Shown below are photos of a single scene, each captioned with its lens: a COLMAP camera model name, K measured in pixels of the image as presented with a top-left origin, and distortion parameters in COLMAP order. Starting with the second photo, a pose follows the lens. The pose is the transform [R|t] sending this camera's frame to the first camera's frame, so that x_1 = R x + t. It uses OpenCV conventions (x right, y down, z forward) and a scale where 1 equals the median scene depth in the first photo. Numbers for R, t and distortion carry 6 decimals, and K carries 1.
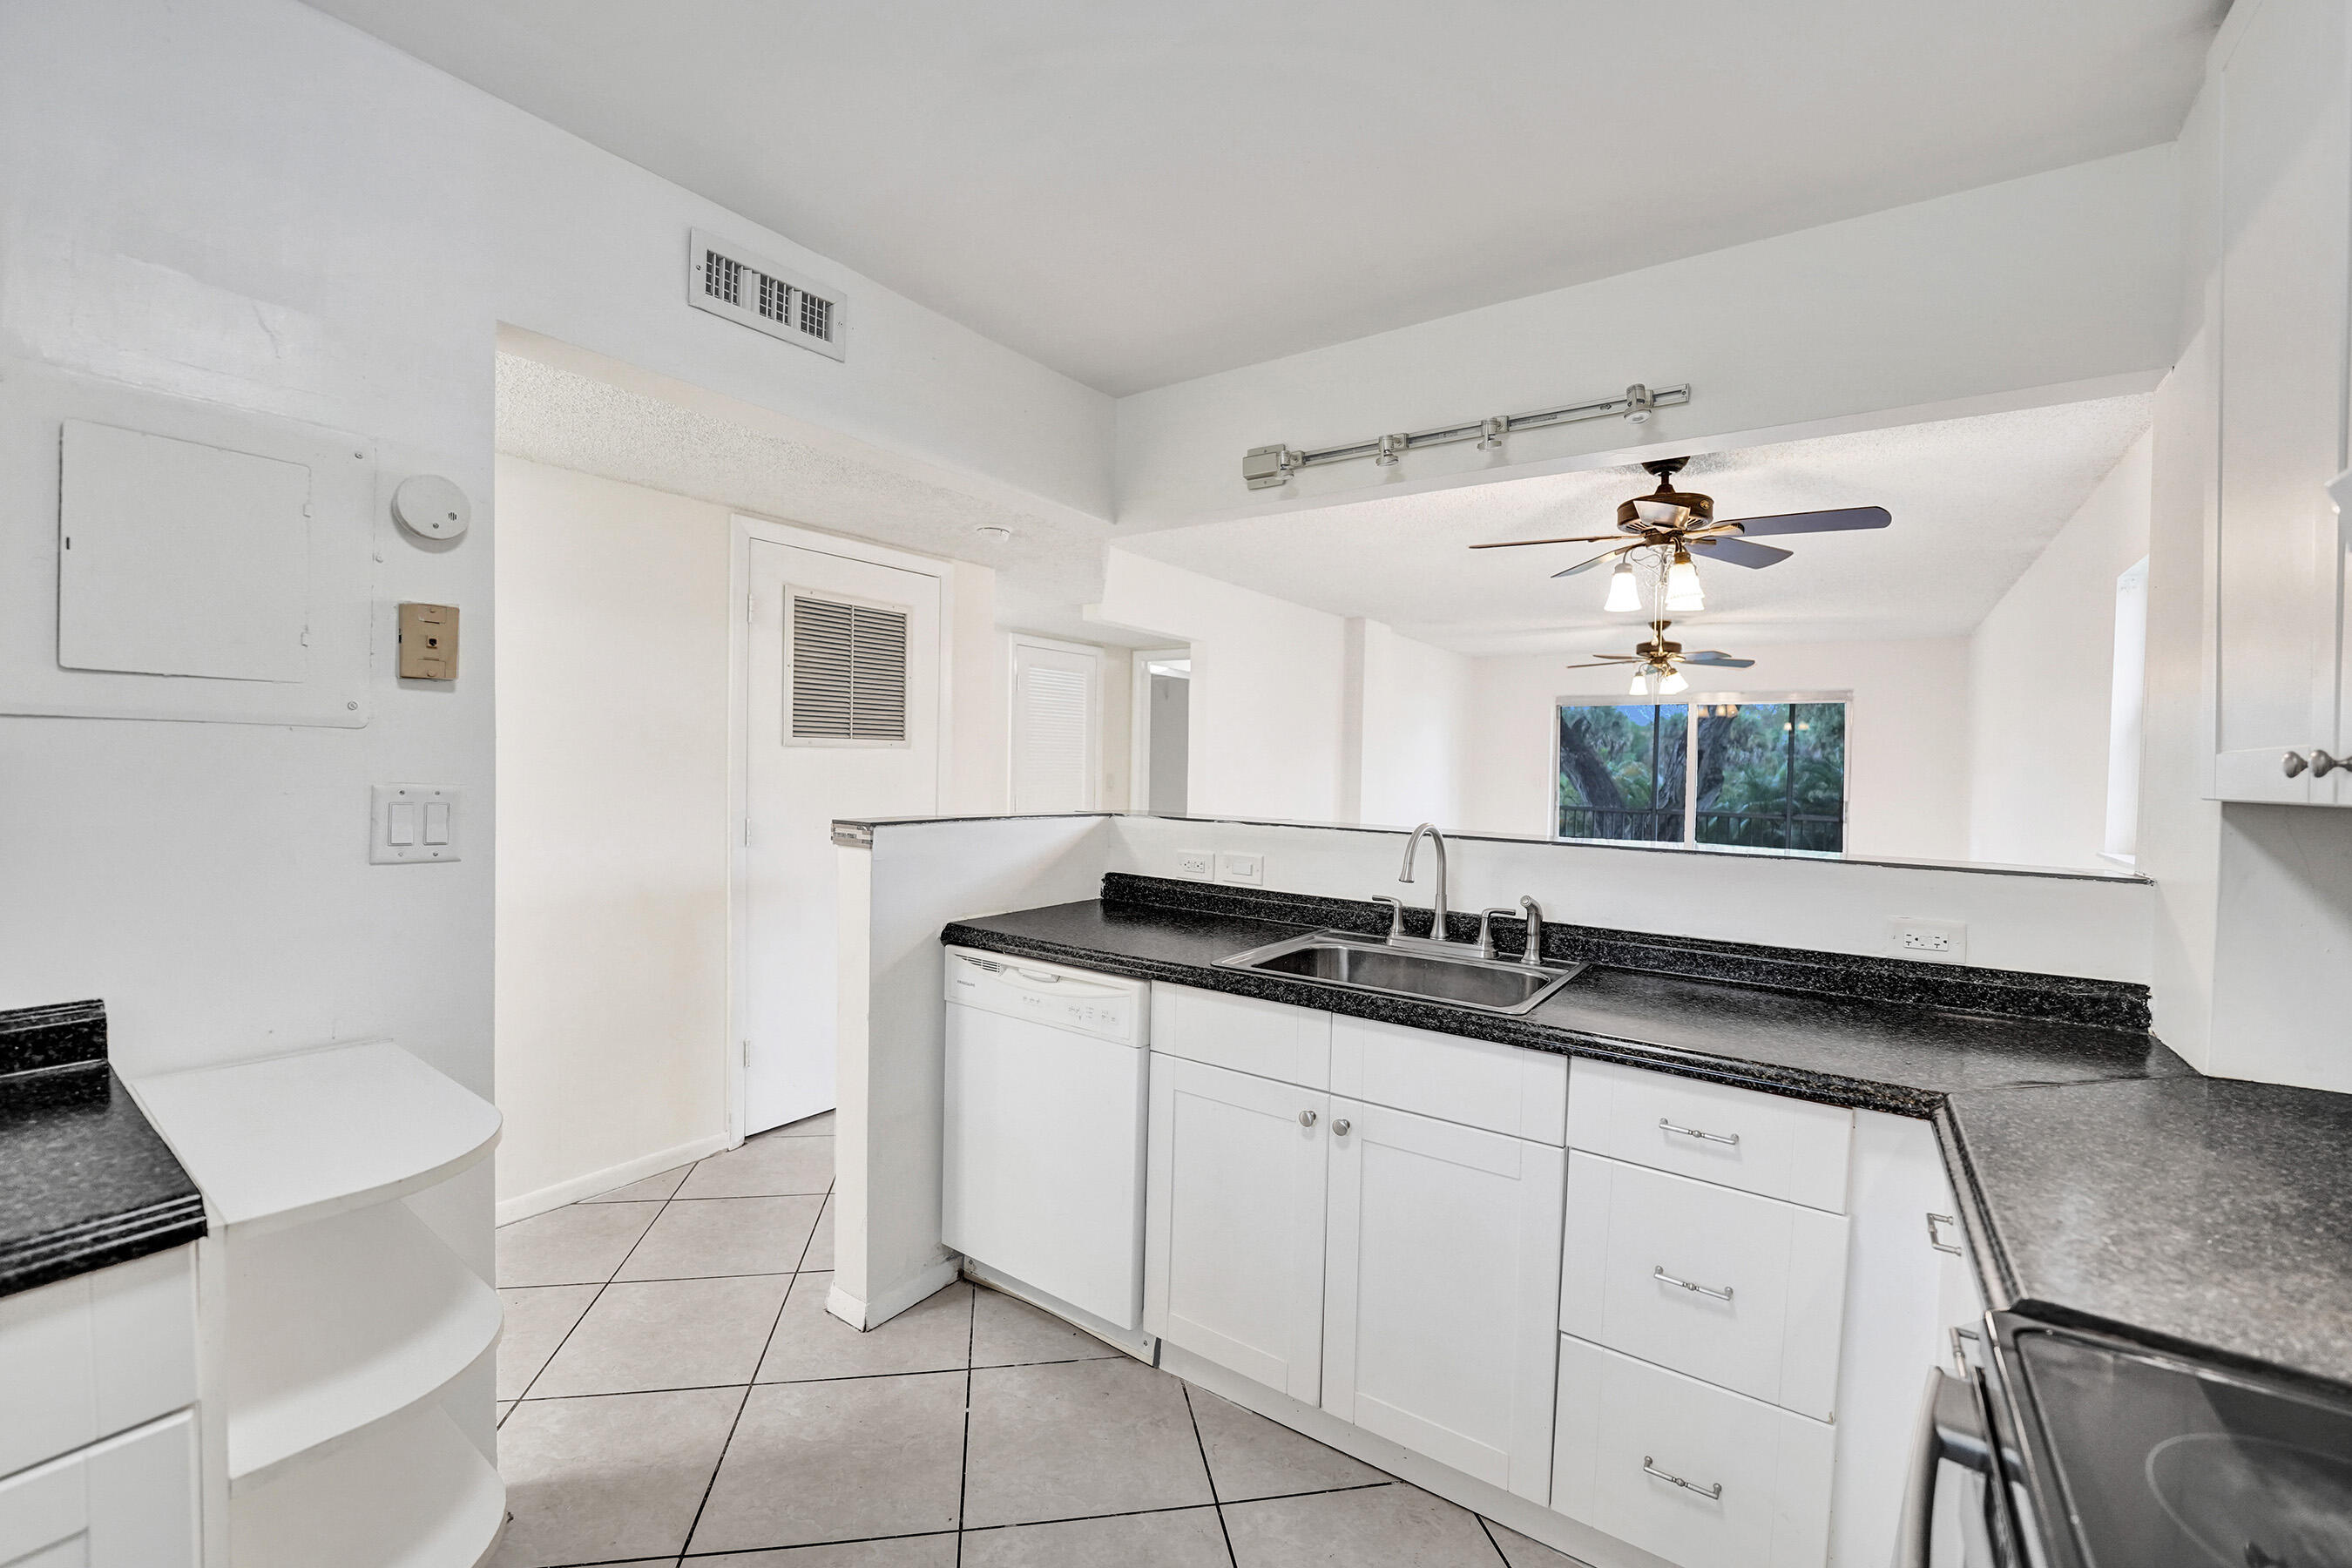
lens RADIAL K [[952.3, 0, 1180.8], [0, 952.3, 782.9], [0, 0, 1]] dist [-0.020009, -0.000065]
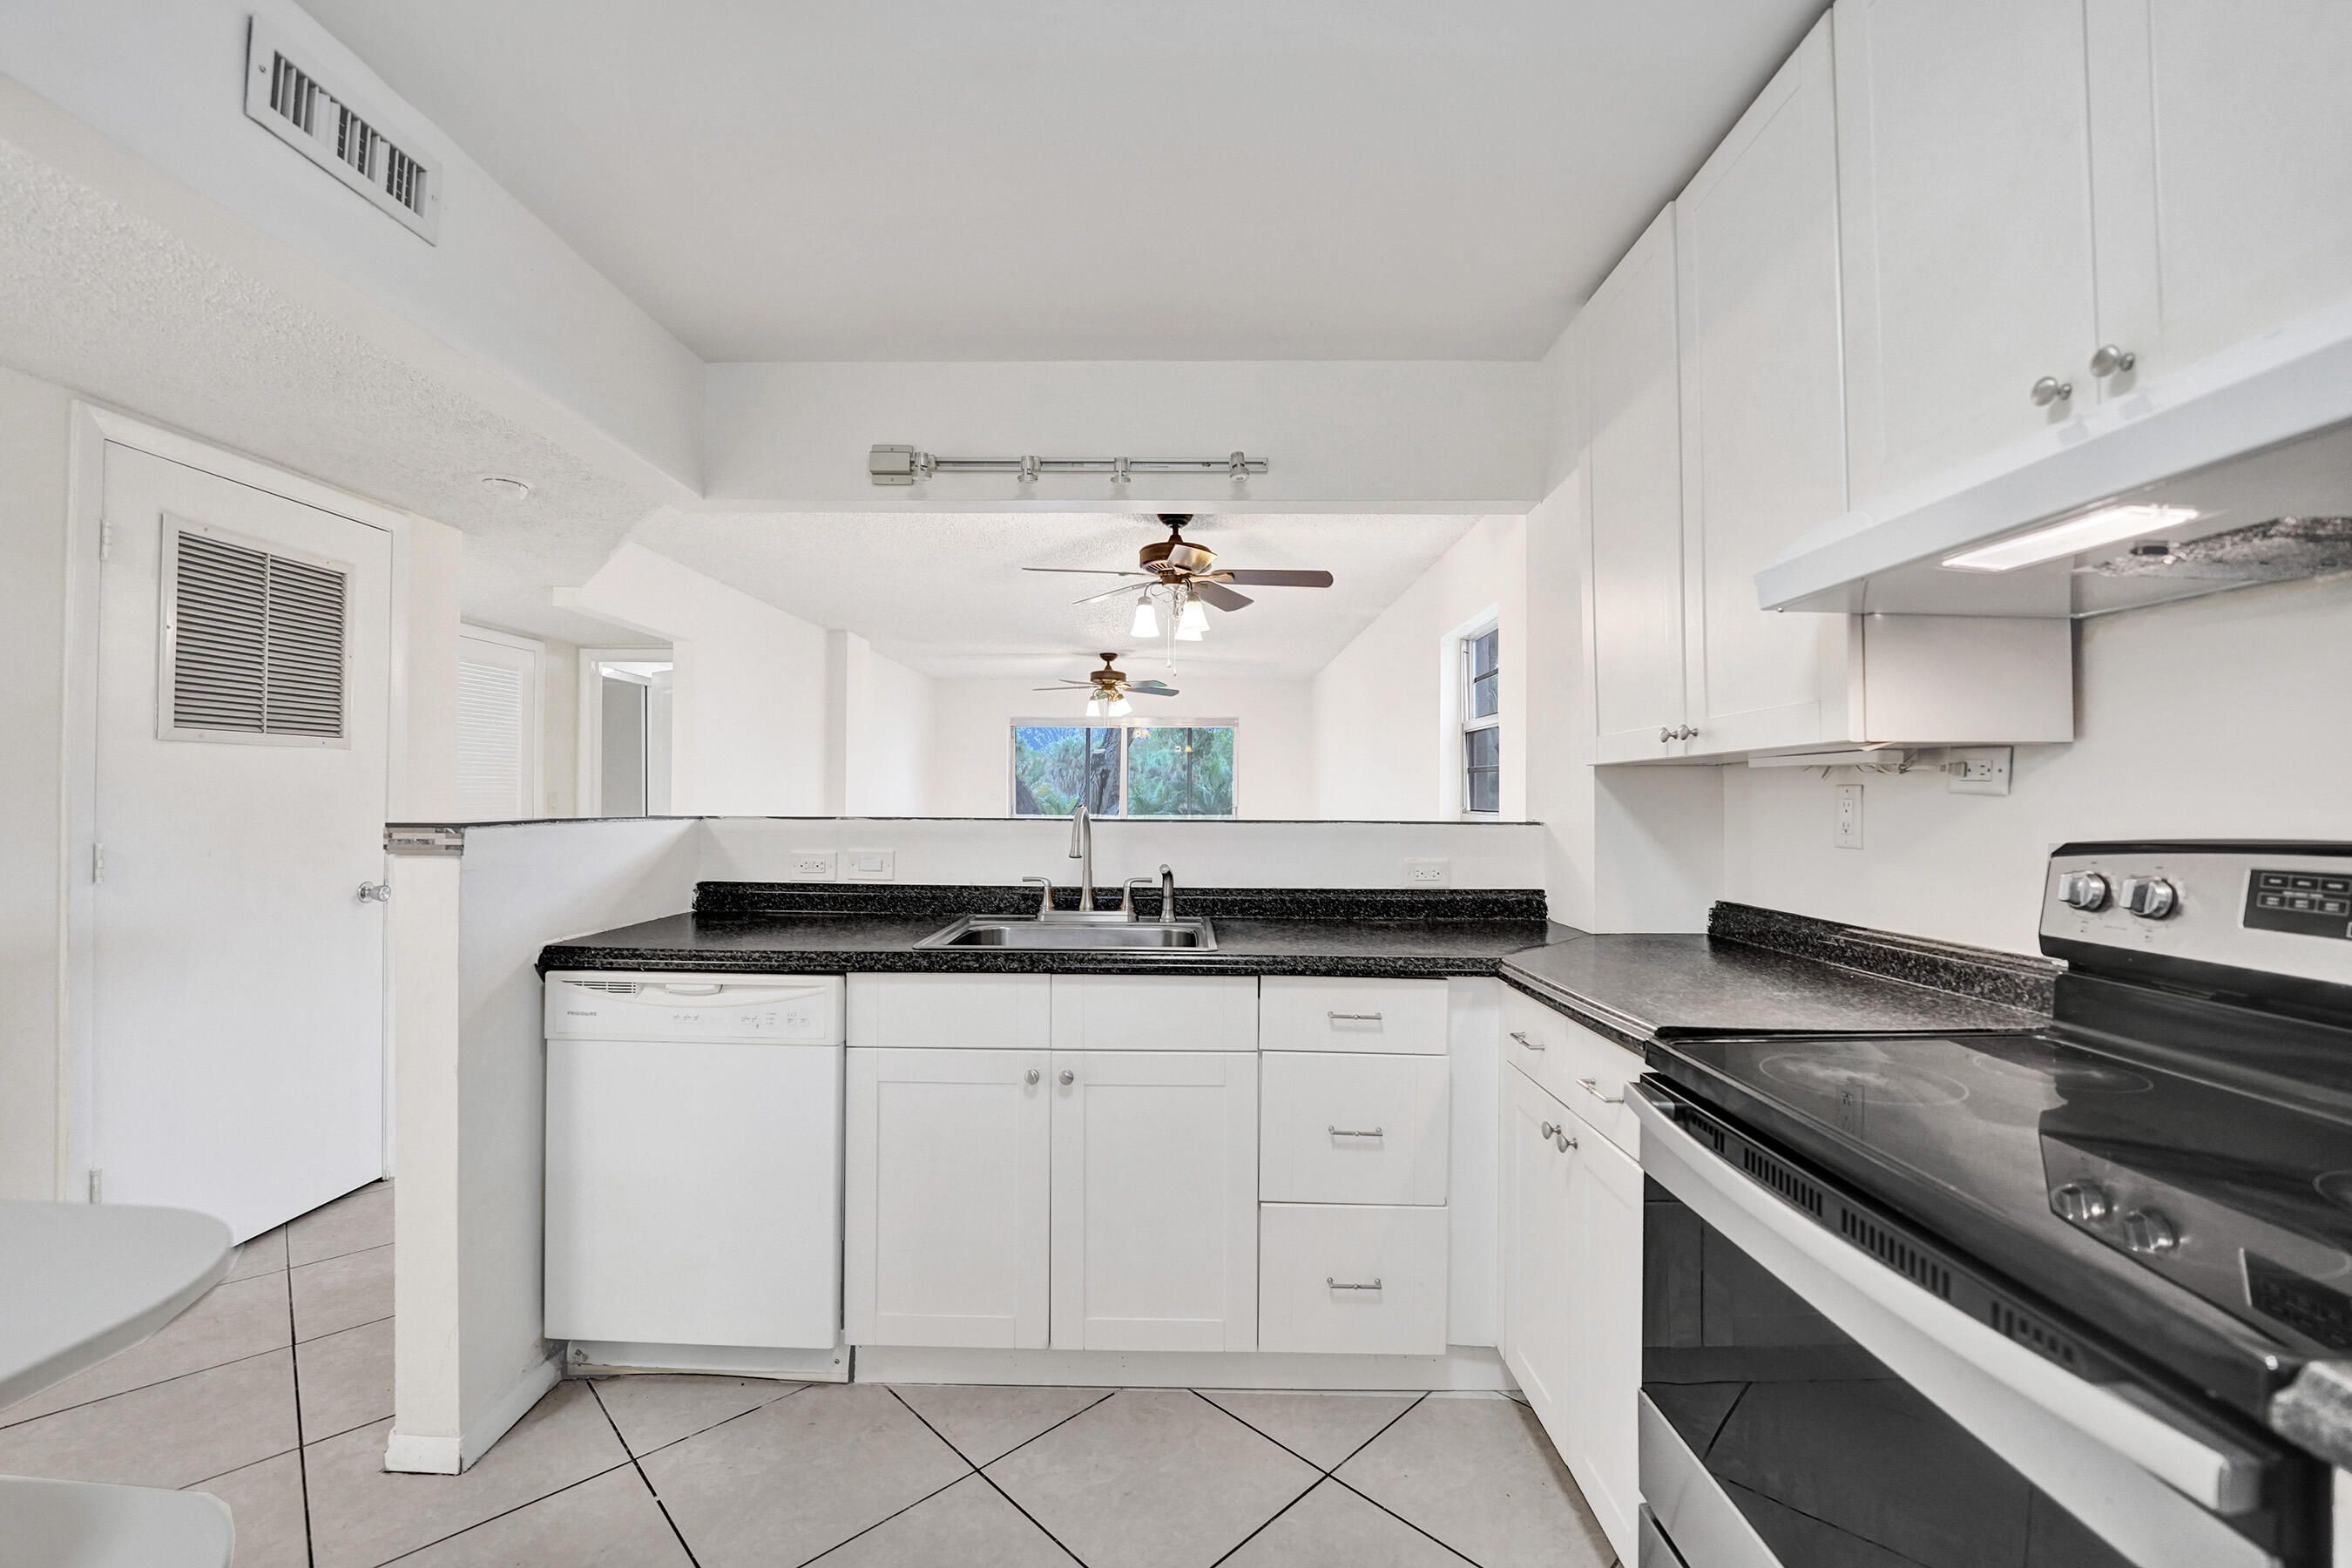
lens RADIAL K [[949.9, 0, 1164.4], [0, 949.9, 780.7], [0, 0, 1]] dist [-0.018936, 0.000307]
pose [[0.830653, -0.008569, 0.556724, -0.251716], [0.024889, 0.999454, -0.021752, 0.034890], [-0.556234, 0.031925, 0.830412, 0.014528]]
